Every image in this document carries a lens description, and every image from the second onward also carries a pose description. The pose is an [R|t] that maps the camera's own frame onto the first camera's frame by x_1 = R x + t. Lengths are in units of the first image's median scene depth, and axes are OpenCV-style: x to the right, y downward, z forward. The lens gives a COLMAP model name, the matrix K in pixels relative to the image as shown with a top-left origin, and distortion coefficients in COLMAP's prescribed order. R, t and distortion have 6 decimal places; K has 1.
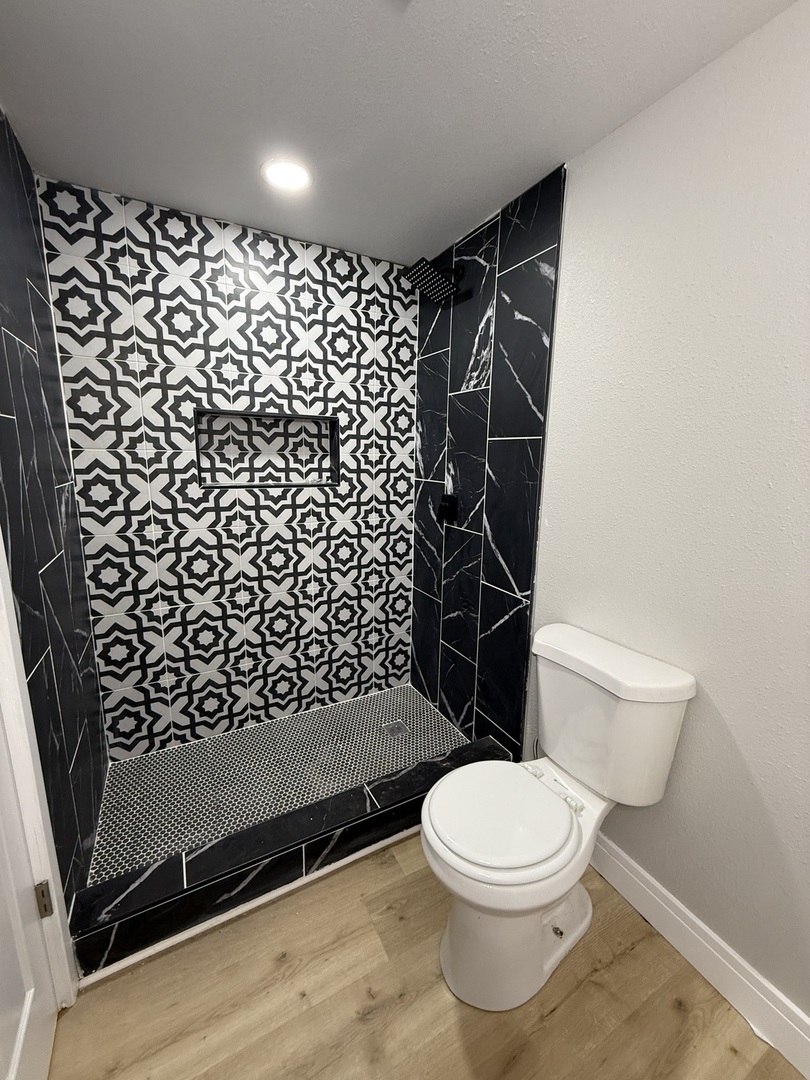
lens RADIAL K [[430.8, 0, 407.1], [0, 430.8, 538.3], [0, 0, 1]] dist [-0.001396, 0.000030]
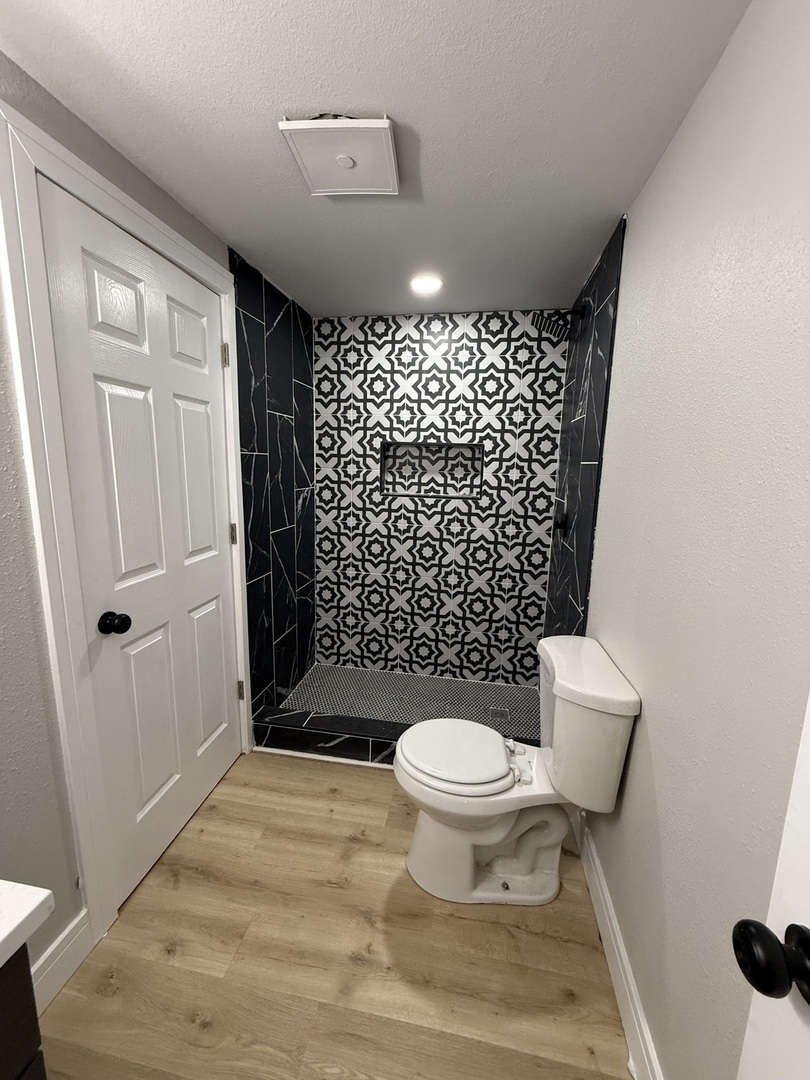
lens RADIAL K [[430.8, 0, 401.1], [0, 430.8, 539.4], [0, 0, 1]] dist [-0.001396, 0.000030]
pose [[0.782024, 0.111342, -0.613222, 0.463006], [-0.132518, 0.991120, 0.010960, 0.007142], [0.608997, 0.072691, 0.789835, -0.101510]]
